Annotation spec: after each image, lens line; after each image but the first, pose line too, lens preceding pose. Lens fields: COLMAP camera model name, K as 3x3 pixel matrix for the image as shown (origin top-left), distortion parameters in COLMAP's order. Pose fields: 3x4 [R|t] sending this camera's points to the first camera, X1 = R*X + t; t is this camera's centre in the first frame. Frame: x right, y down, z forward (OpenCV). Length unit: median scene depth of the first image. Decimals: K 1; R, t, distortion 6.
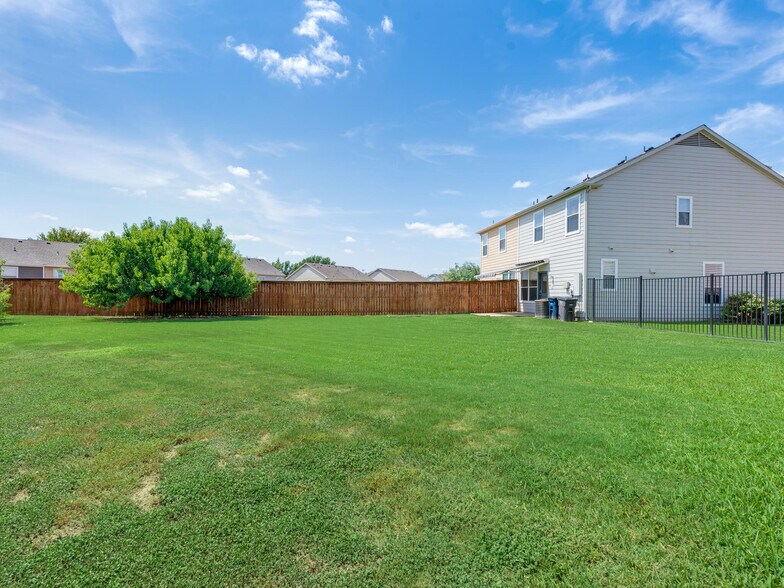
lens RADIAL K [[385.2, 0, 385.9], [0, 385.2, 295.2], [0, 0, 1]] dist [-0.005746, -0.002138]
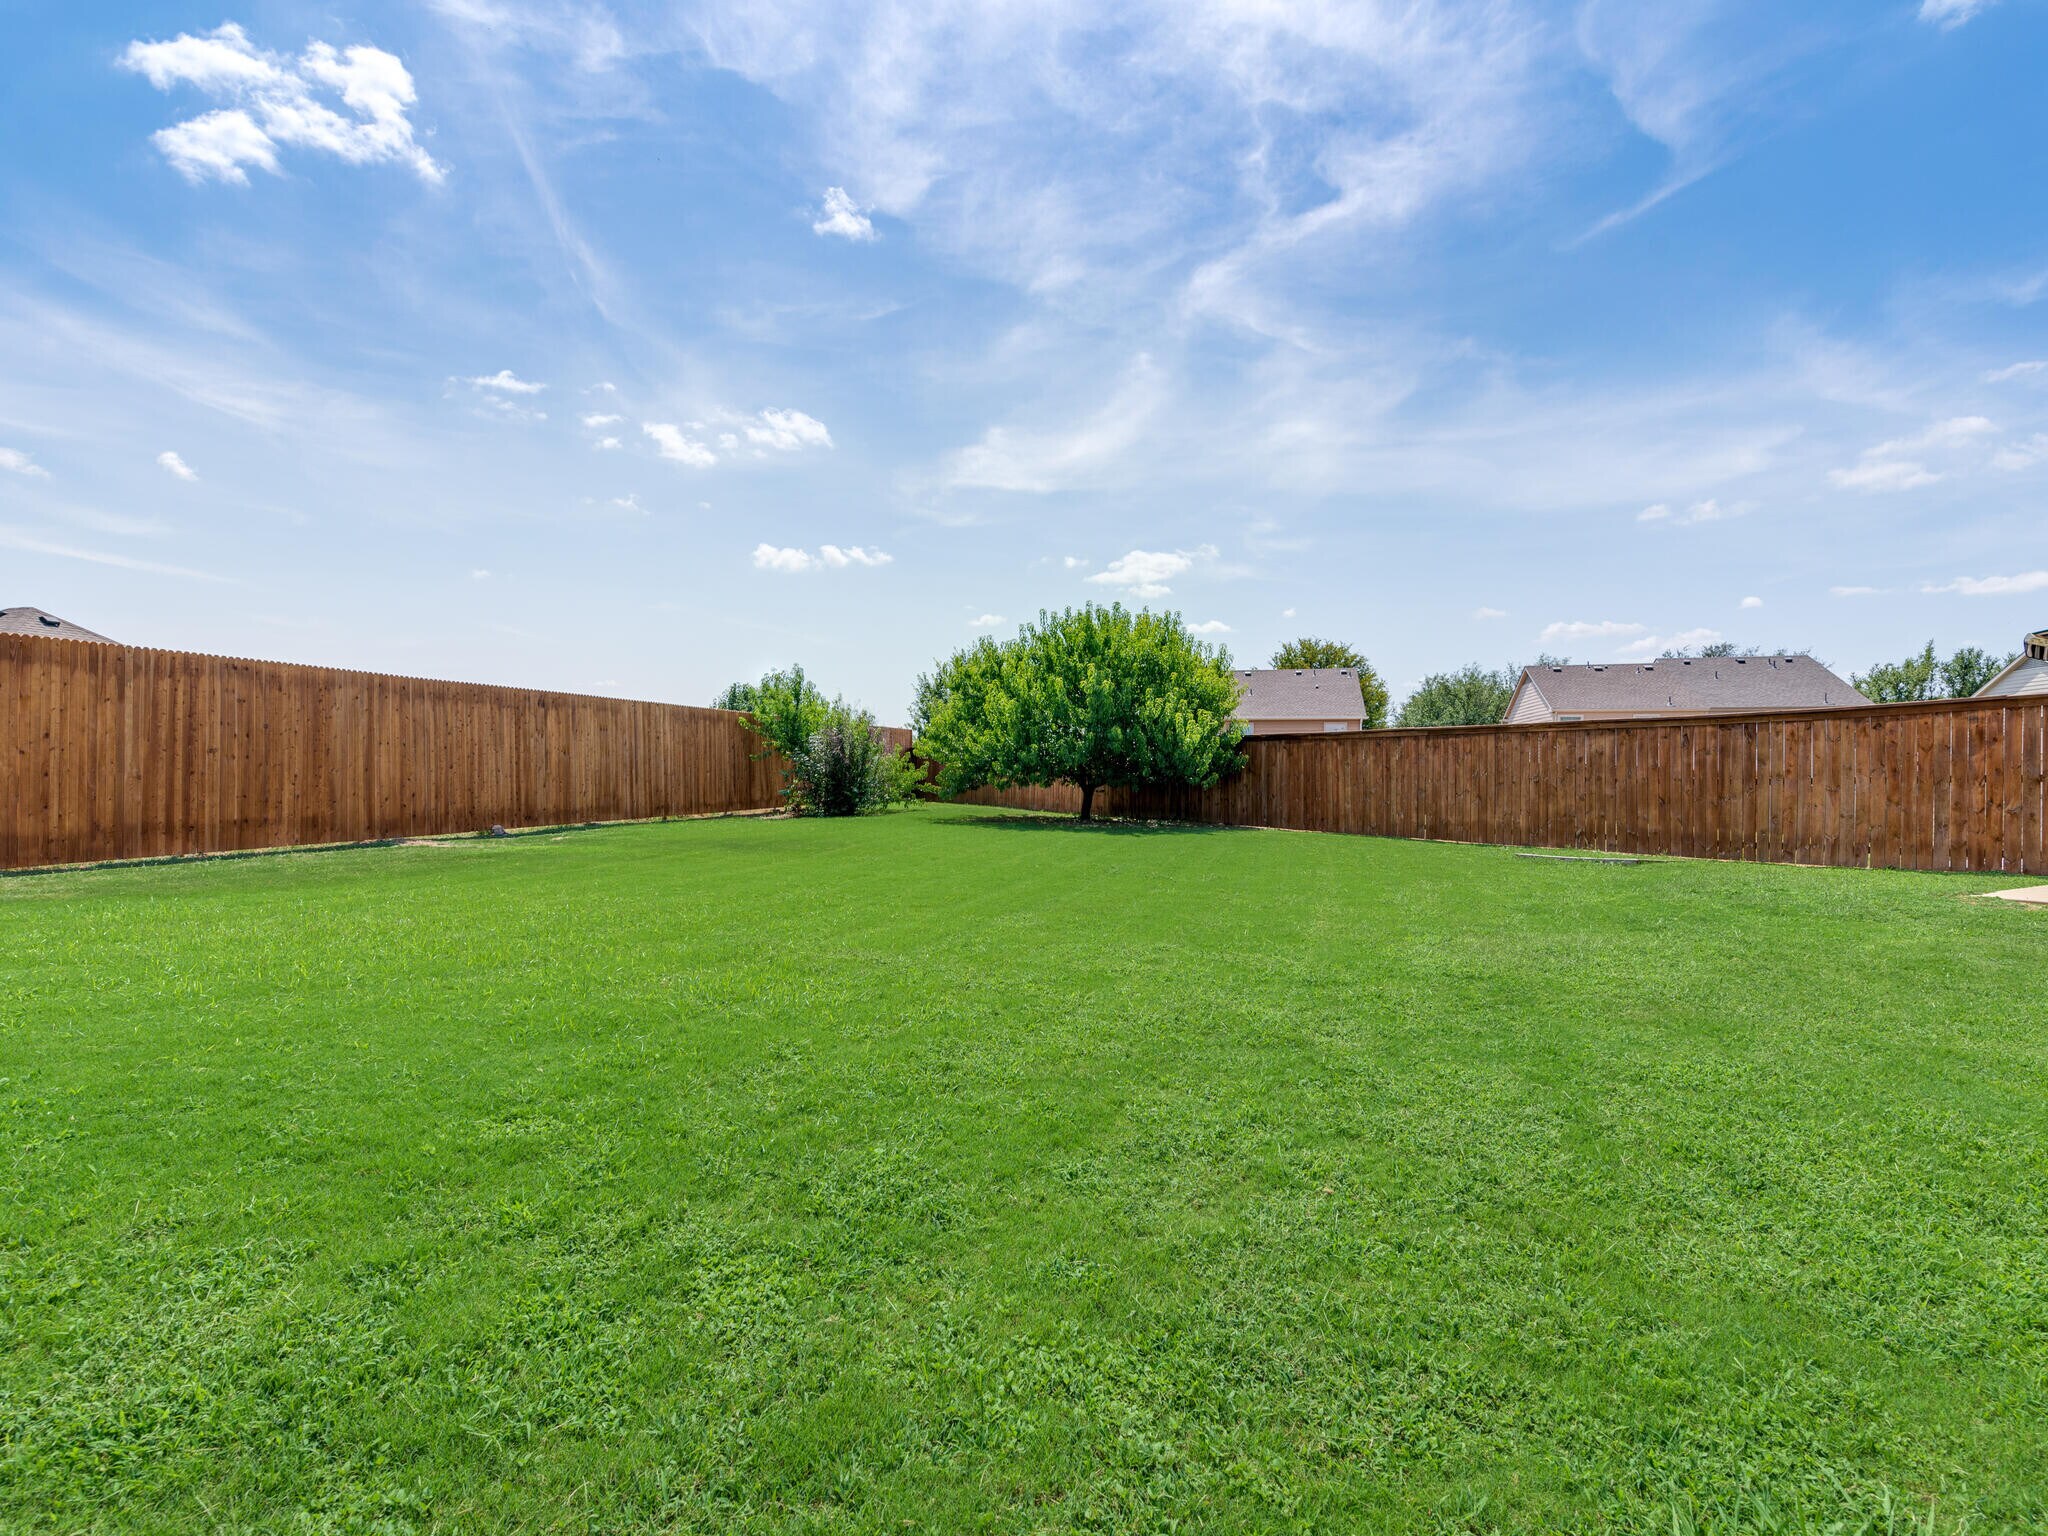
lens RADIAL K [[1006.2, 0, 1008.1], [0, 1006.2, 771.1], [0, 0, 1]] dist [-0.005746, -0.002138]
pose [[0.347196, -0.003709, -0.937785, 0.471828], [-0.005987, 0.999963, -0.006171, 0.005131], [0.937773, 0.007757, 0.347161, 0.390424]]
